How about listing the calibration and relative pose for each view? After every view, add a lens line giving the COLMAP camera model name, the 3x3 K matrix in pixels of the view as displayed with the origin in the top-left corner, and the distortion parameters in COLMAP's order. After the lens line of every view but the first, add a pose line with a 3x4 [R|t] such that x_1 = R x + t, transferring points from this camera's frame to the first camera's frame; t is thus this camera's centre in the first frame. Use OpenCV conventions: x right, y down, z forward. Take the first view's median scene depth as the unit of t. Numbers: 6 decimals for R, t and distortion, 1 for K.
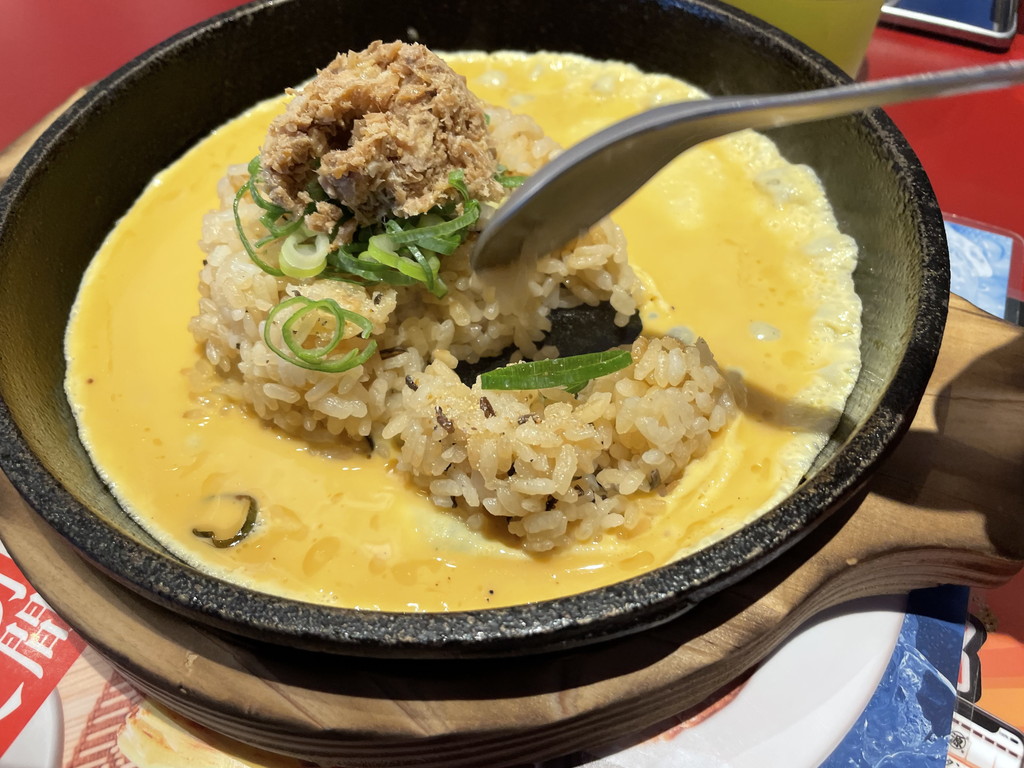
lens RADIAL K [[767.0, 0, 503.5], [0, 767.0, 385.4], [0, 0, 1]] dist [0.048464, -0.107181]
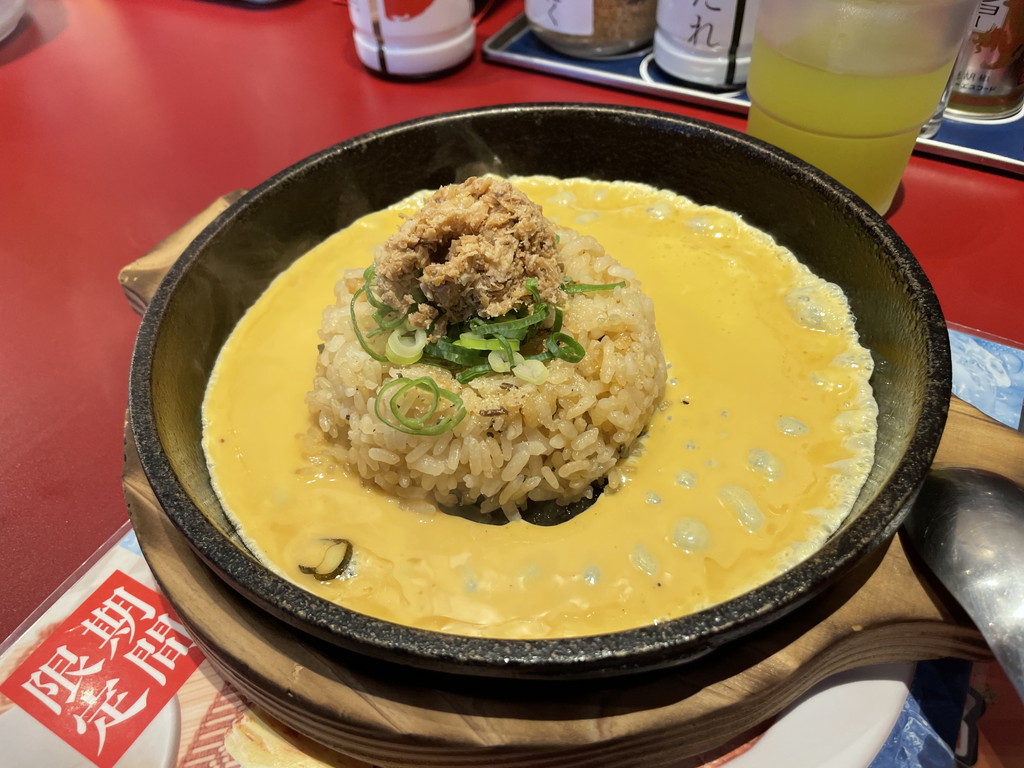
lens RADIAL K [[820.0, 0, 509.5], [0, 820.0, 408.0], [0, 0, 1]] dist [0.007361, -0.062938]
pose [[0.997134, 0.046119, -0.059966, -0.009208], [-0.050791, 0.995590, -0.078876, 0.024569], [0.056064, 0.081695, 0.995079, -0.289078]]
